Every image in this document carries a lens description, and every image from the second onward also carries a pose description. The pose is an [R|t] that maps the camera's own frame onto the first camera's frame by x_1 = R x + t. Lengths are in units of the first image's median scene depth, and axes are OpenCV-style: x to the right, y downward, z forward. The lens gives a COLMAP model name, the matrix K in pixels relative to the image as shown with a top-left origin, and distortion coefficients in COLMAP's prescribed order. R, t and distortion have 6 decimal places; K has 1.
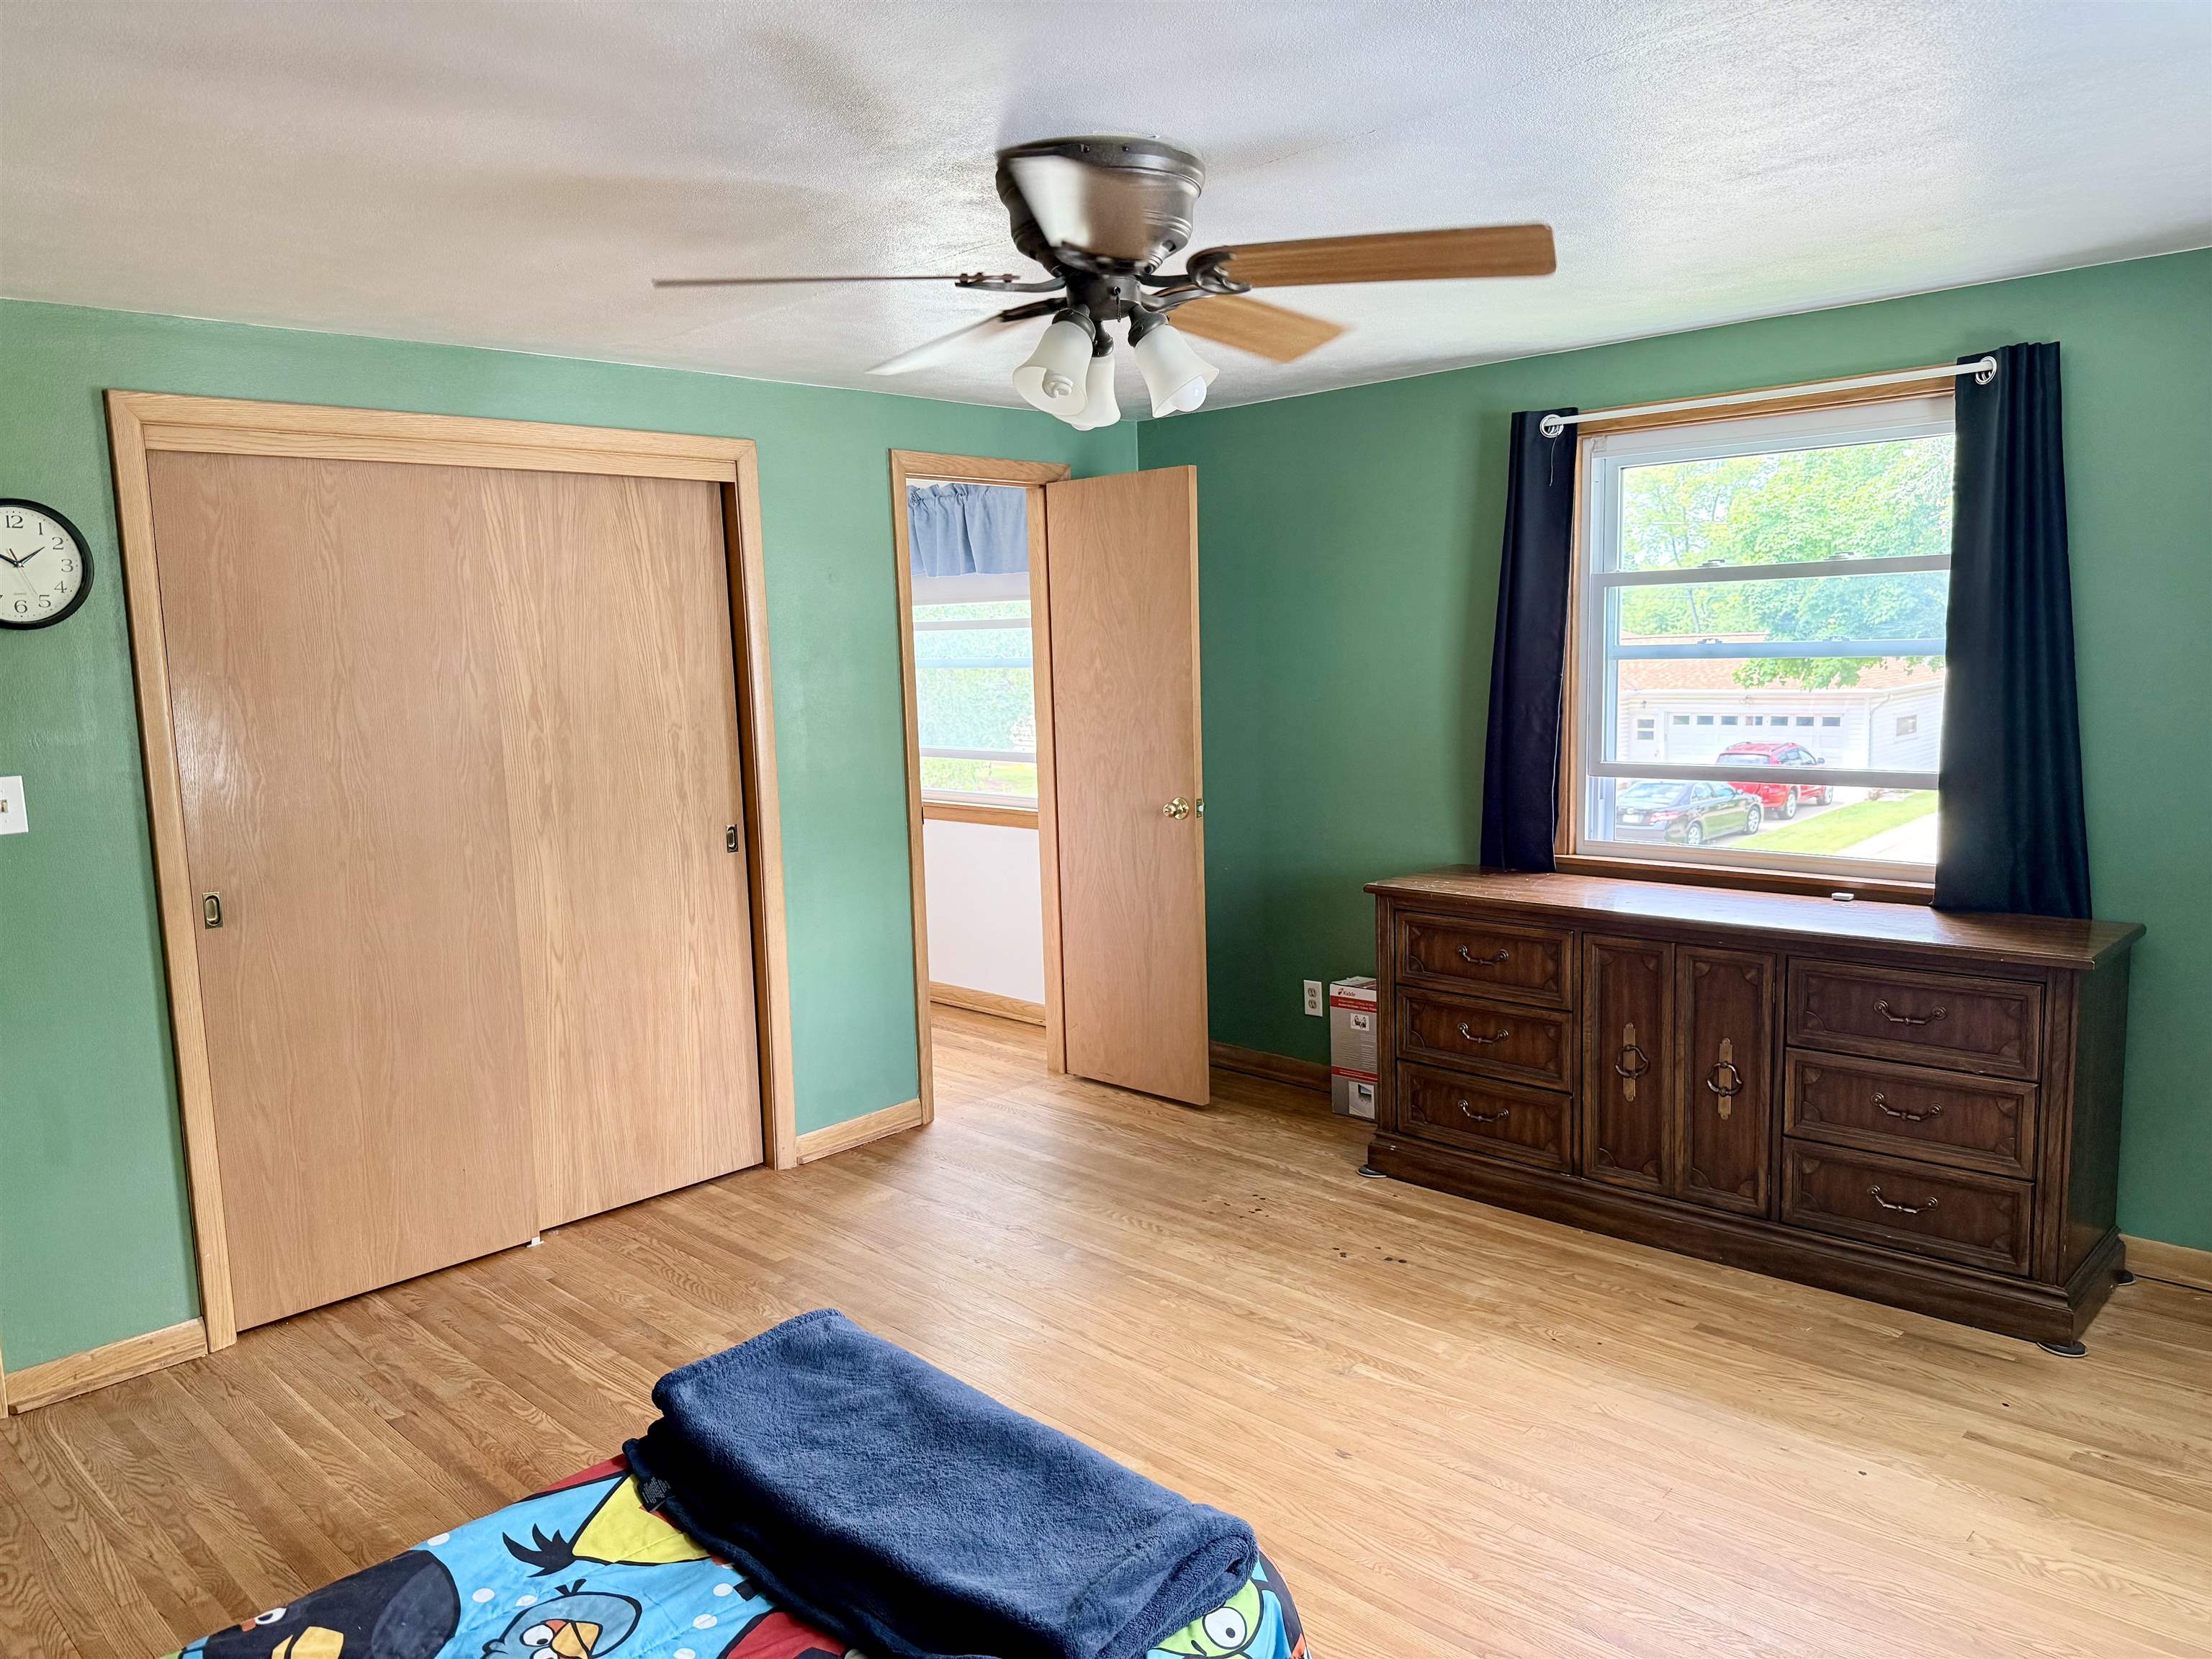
lens RADIAL K [[1540.5, 0, 1103.3], [0, 1540.5, 798.0], [0, 0, 1]] dist [0.001158, -0.056268]
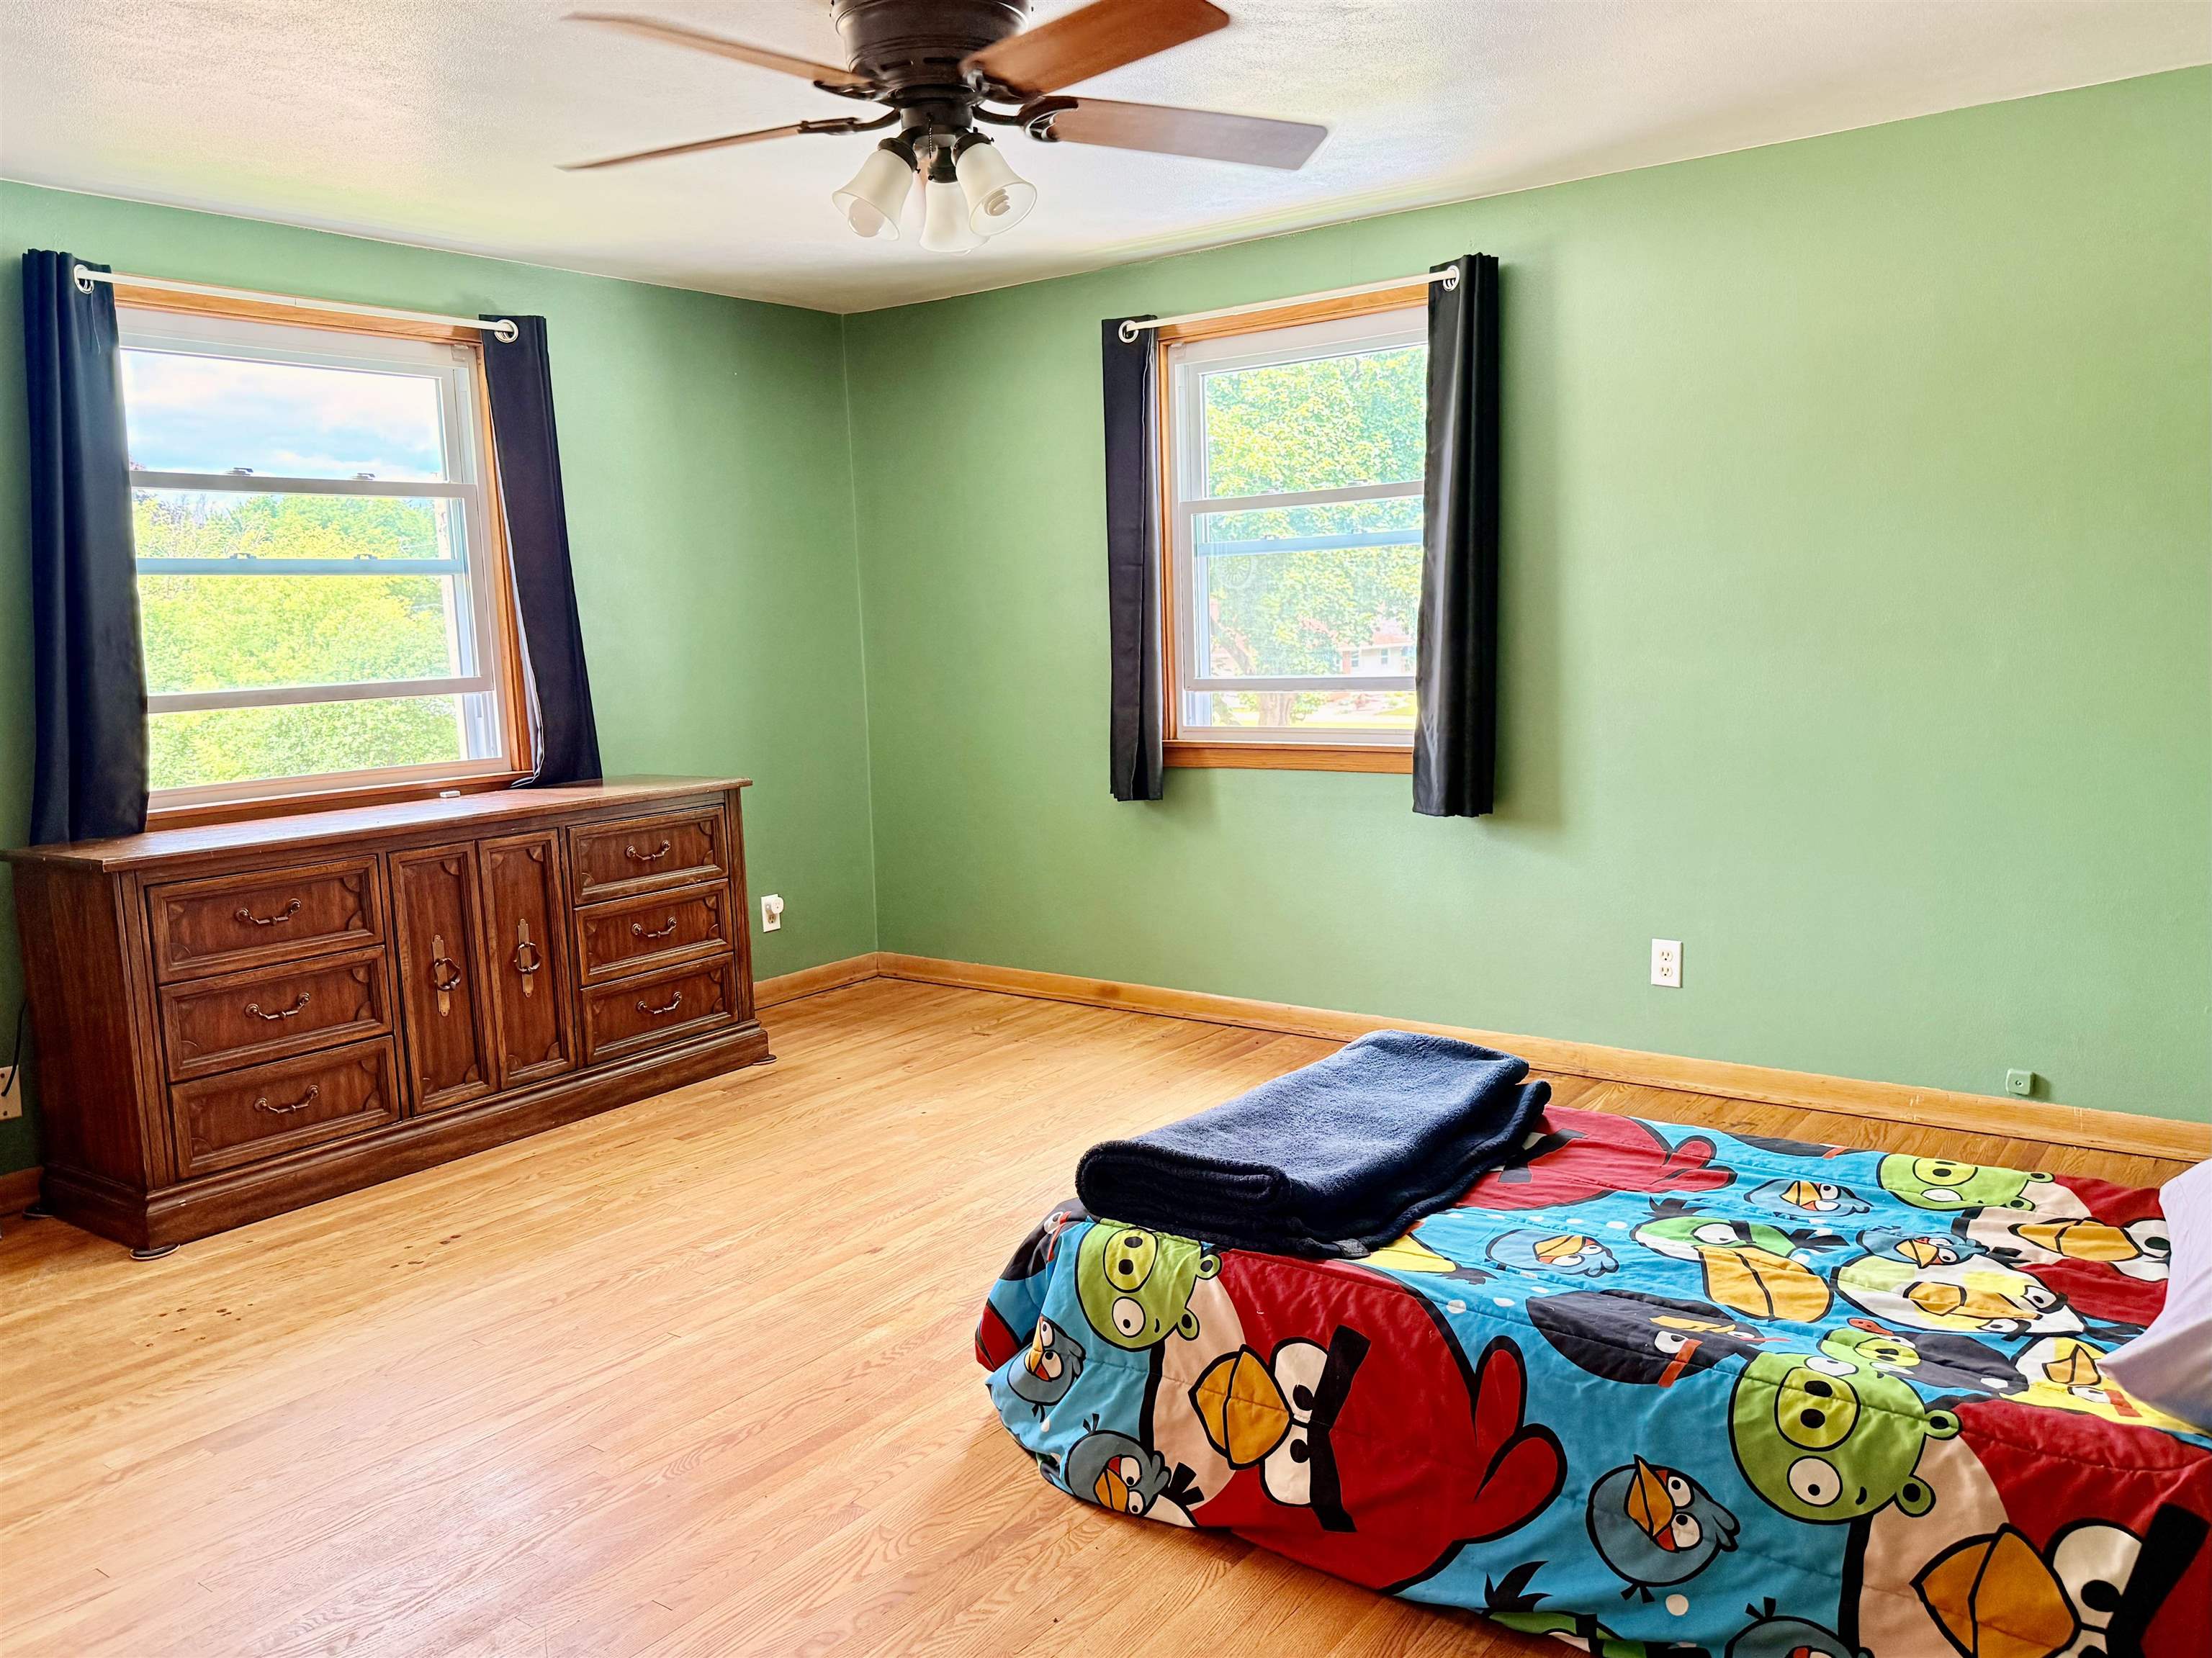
lens RADIAL K [[1565.7, 0, 1106.0], [0, 1565.7, 829.0], [0, 0, 1]] dist [0.001586, 0.000709]
pose [[-0.107186, -0.102813, 0.988909, -0.668129], [0.151957, 0.981259, 0.118488, 0.027425], [-0.982558, 0.162972, -0.089554, 0.661667]]
